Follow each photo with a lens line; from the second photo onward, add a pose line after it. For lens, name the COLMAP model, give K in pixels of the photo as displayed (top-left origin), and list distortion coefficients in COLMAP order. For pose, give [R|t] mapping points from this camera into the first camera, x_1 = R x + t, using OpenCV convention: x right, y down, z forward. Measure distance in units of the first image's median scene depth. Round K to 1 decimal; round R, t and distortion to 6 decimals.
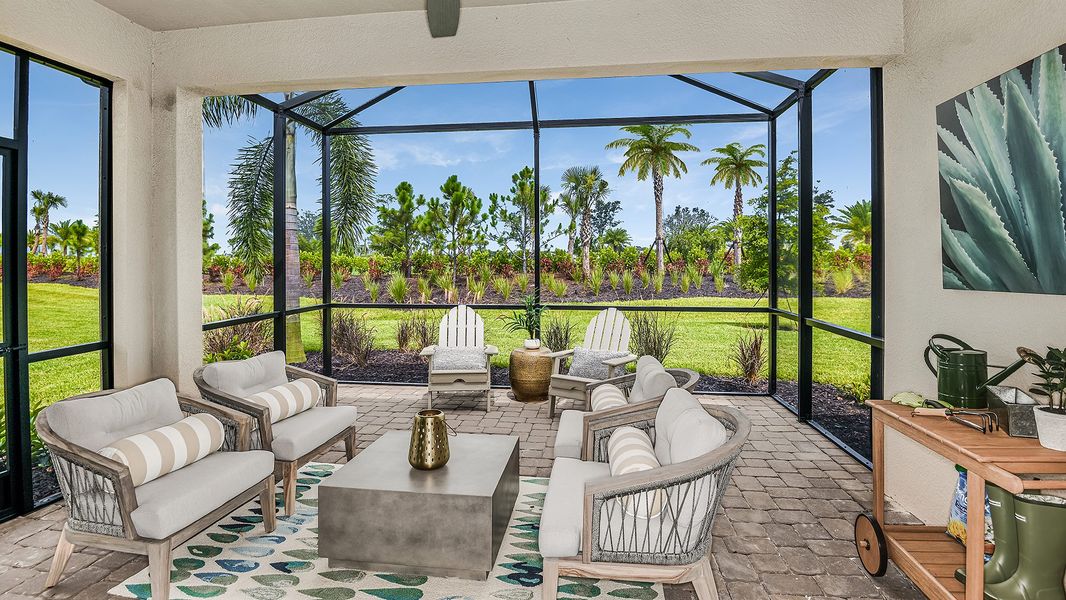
lens RADIAL K [[512.9, 0, 534.5], [0, 512.9, 267.5], [0, 0, 1]] dist [-0.001546, -0.019377]
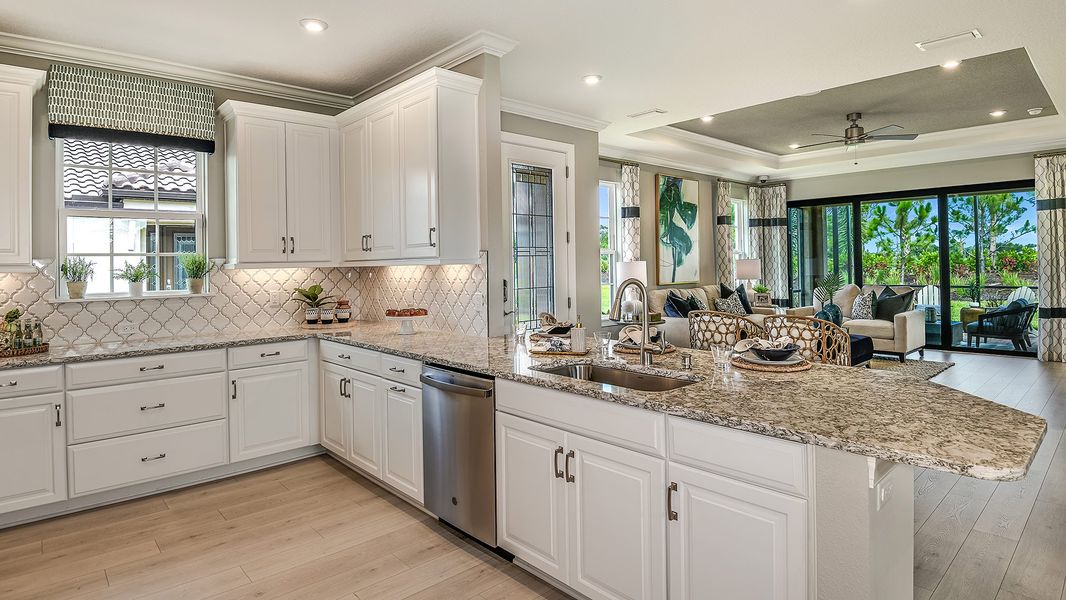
lens RADIAL K [[566.0, 0, 529.4], [0, 566.0, 254.8], [0, 0, 1]] dist [0.000336, -0.028233]
pose [[0.756360, -0.021378, -0.653806, 0.027356], [0.003855, 0.999594, -0.028224, 0.003318], [0.654144, 0.018827, 0.756136, -0.423038]]
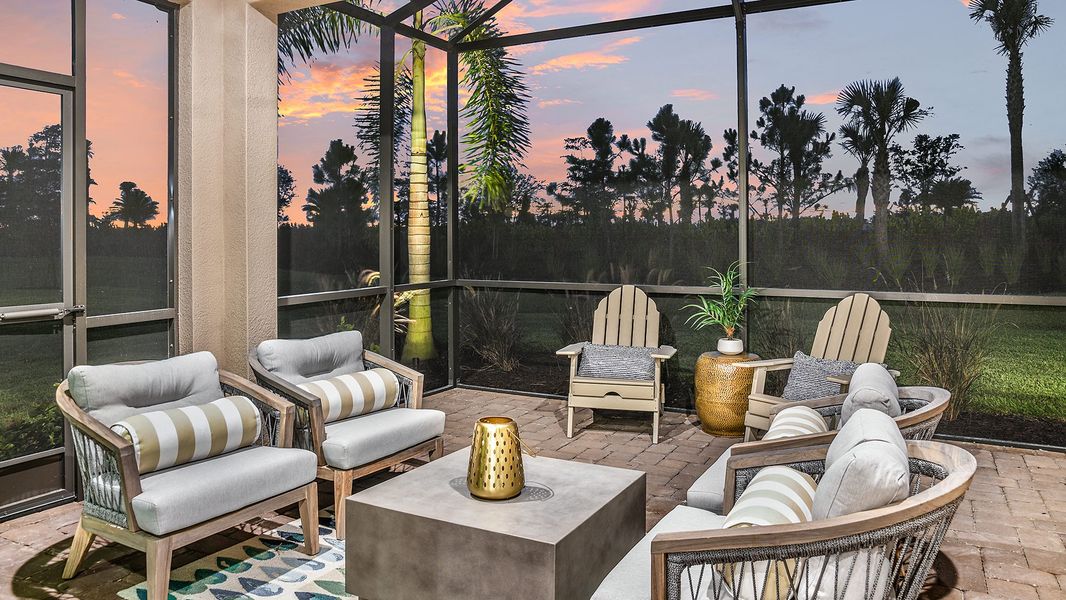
lens RADIAL K [[749.6, 0, 533.4], [0, 749.6, 240.5], [0, 0, 1]] dist [-0.026094, 0.002829]
pose [[0.936269, 0.002072, -0.351277, 0.022588], [-0.003546, 0.999987, -0.003552, 0.004639], [0.351265, 0.004571, 0.936265, 0.005934]]
